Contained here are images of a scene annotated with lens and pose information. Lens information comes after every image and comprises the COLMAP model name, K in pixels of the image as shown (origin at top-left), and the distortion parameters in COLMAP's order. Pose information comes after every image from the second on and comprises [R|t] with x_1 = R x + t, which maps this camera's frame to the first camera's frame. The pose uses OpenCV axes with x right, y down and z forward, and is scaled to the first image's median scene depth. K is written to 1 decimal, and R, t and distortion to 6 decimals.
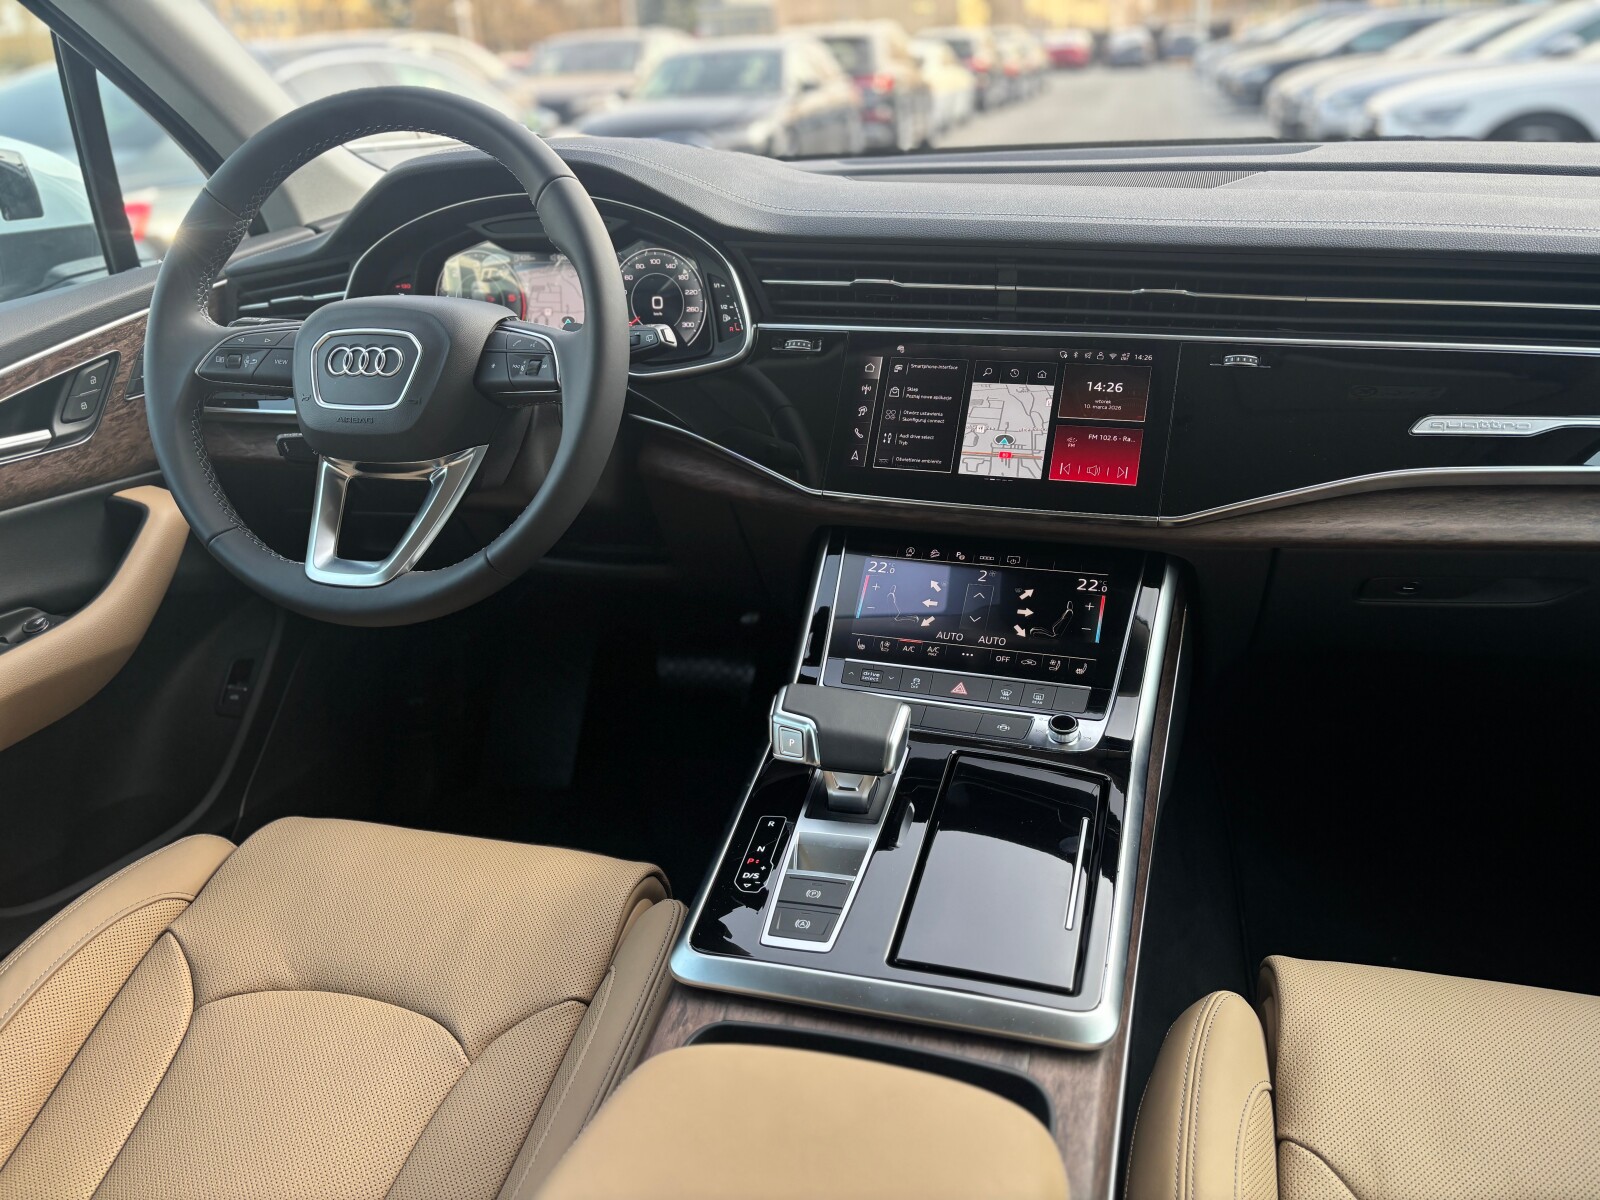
lens RADIAL K [[1223.0, 0, 773.1], [0, 1223.0, 606.5], [0, 0, 1]] dist [0.013020, -0.017254]
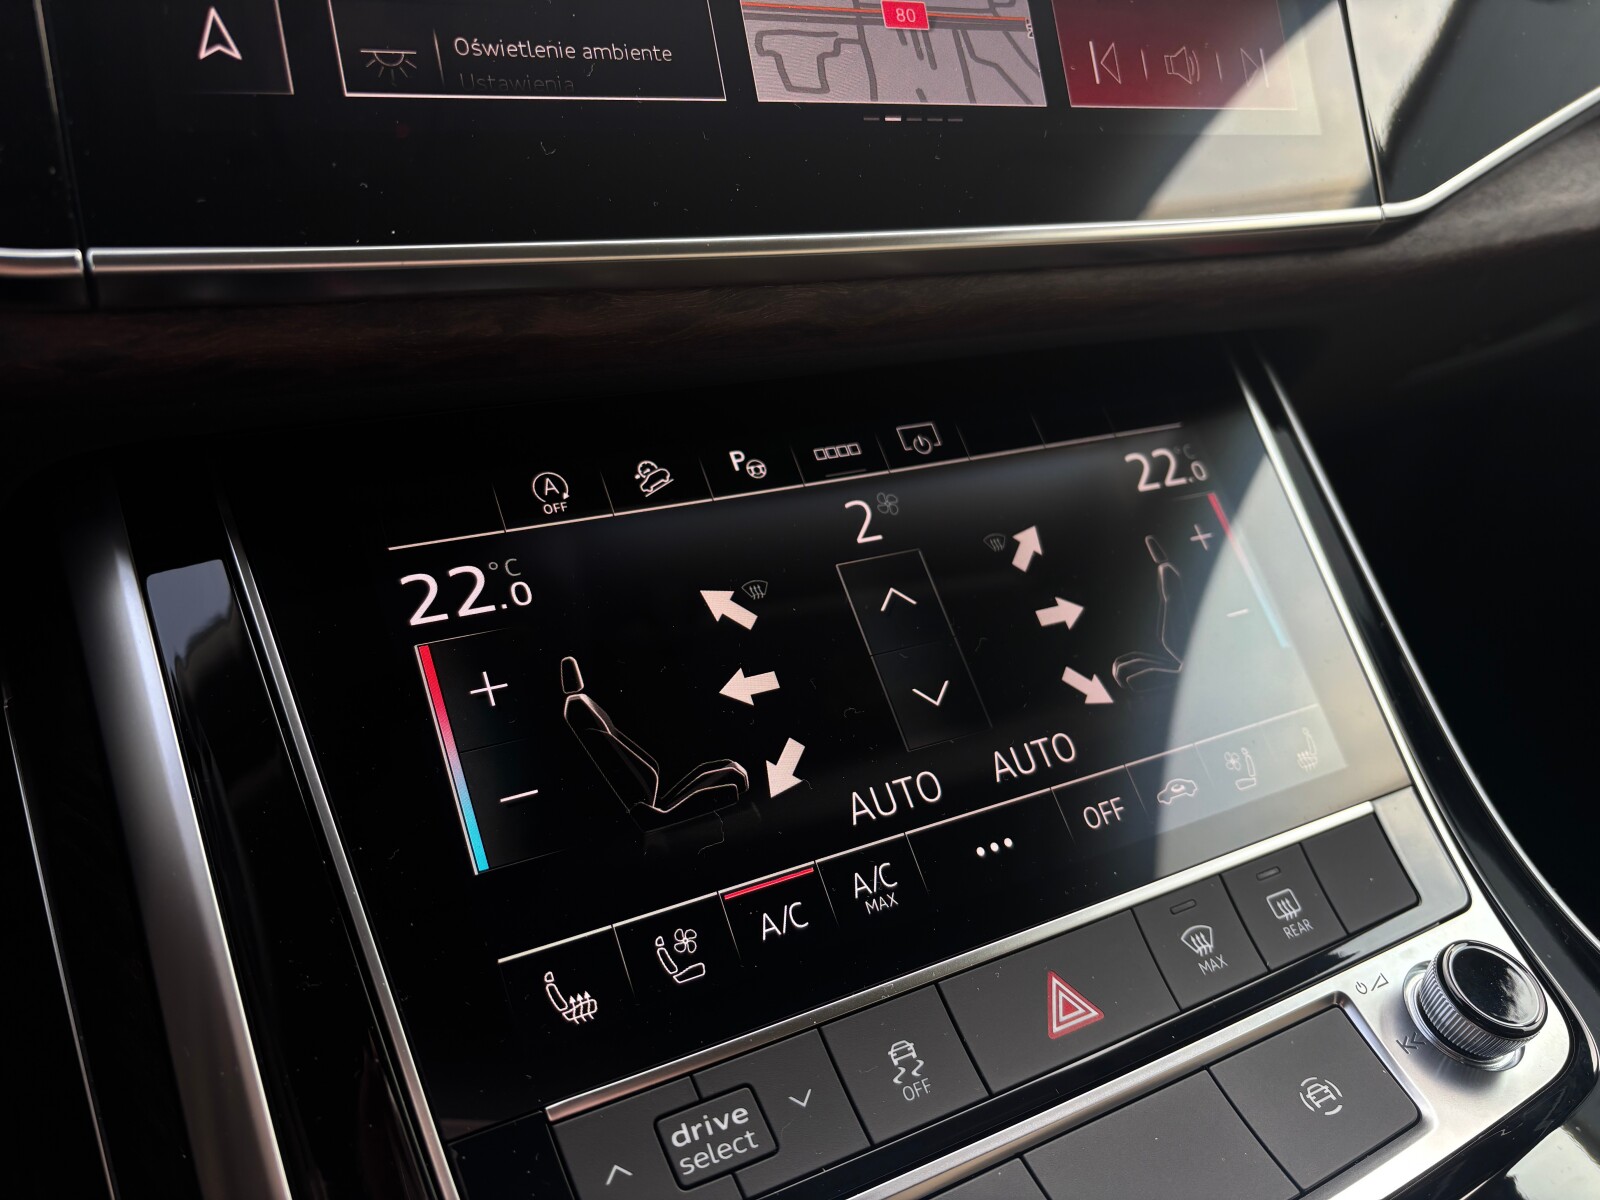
lens RADIAL K [[1223.0, 0, 776.7], [0, 1223.0, 594.0], [0, 0, 1]] dist [0.013020, -0.017254]
pose [[0.652466, -0.276613, 0.705531, -0.030216], [0.198211, 0.960884, 0.193425, -0.066002], [-0.731437, 0.013641, 0.681772, 0.857353]]
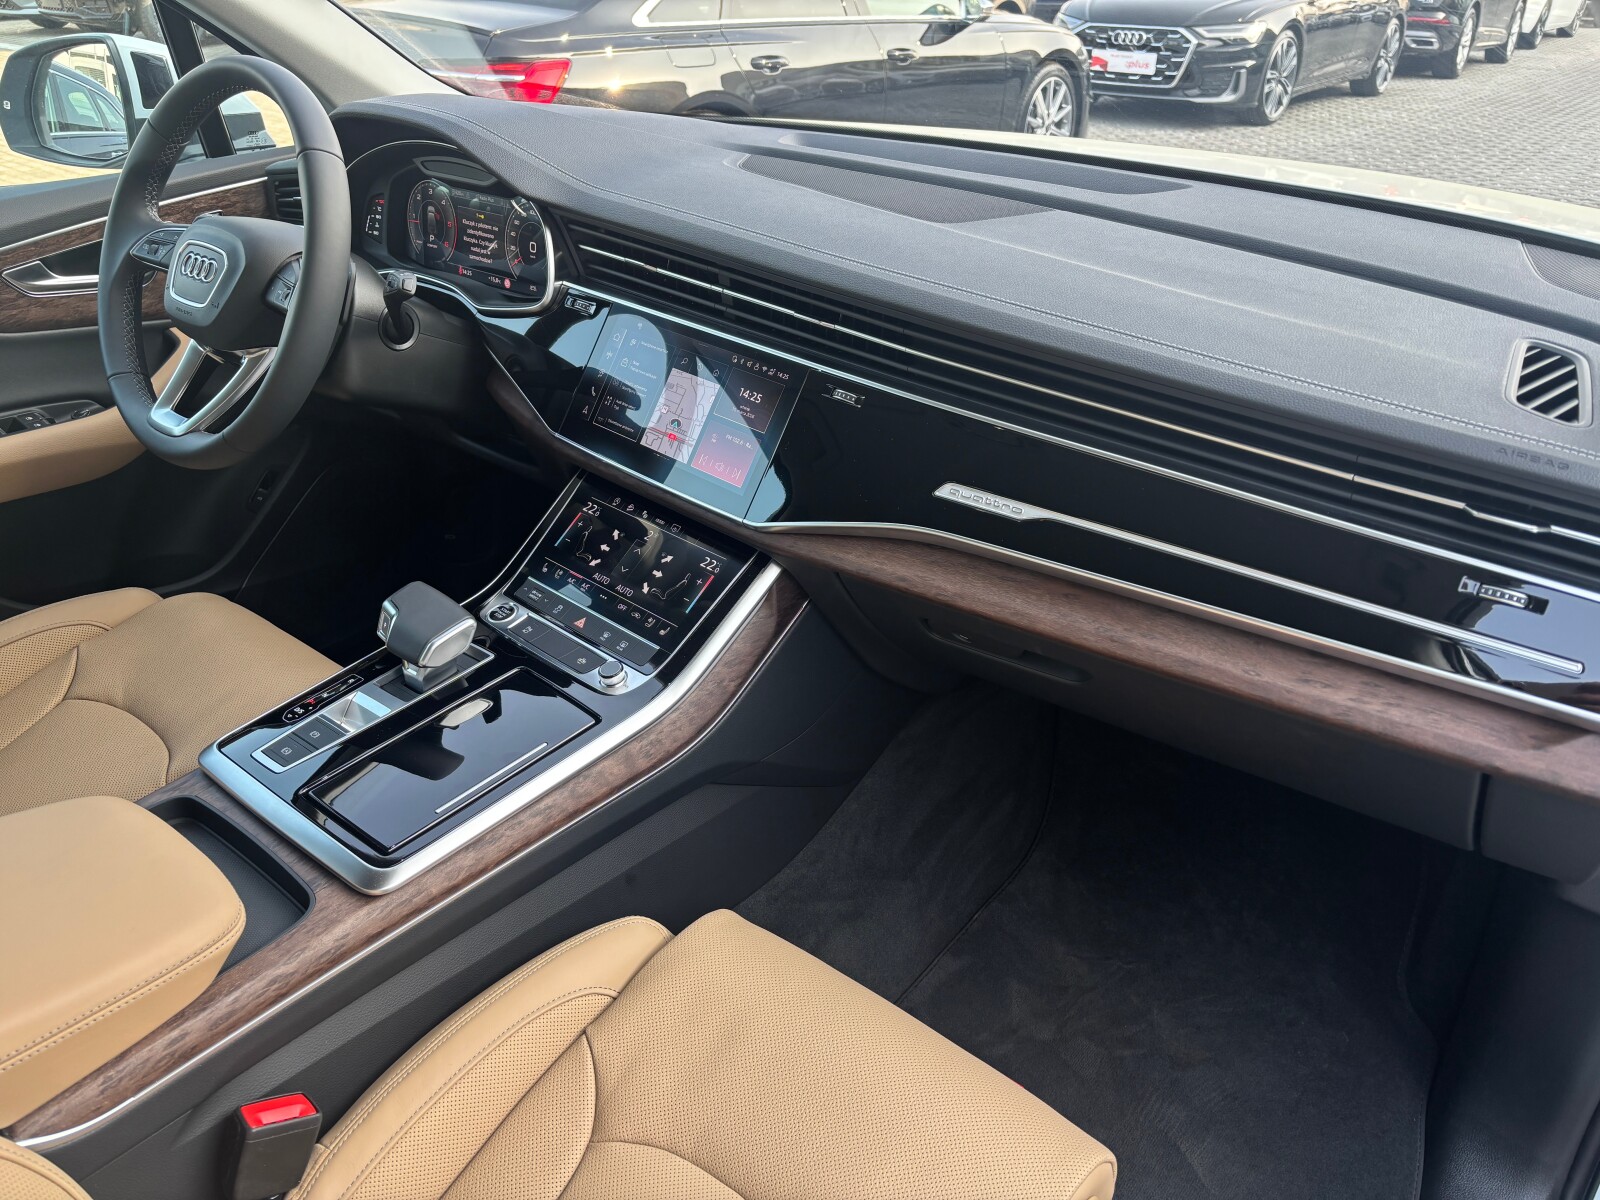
lens RADIAL K [[1223.0, 0, 790.4], [0, 1223.0, 604.8], [0, 0, 1]] dist [0.013020, -0.017254]
pose [[0.916333, 0.247295, -0.314928, 0.694201], [-0.216926, 0.967670, 0.128676, -0.143424], [0.336568, -0.049594, 0.940352, -0.050314]]
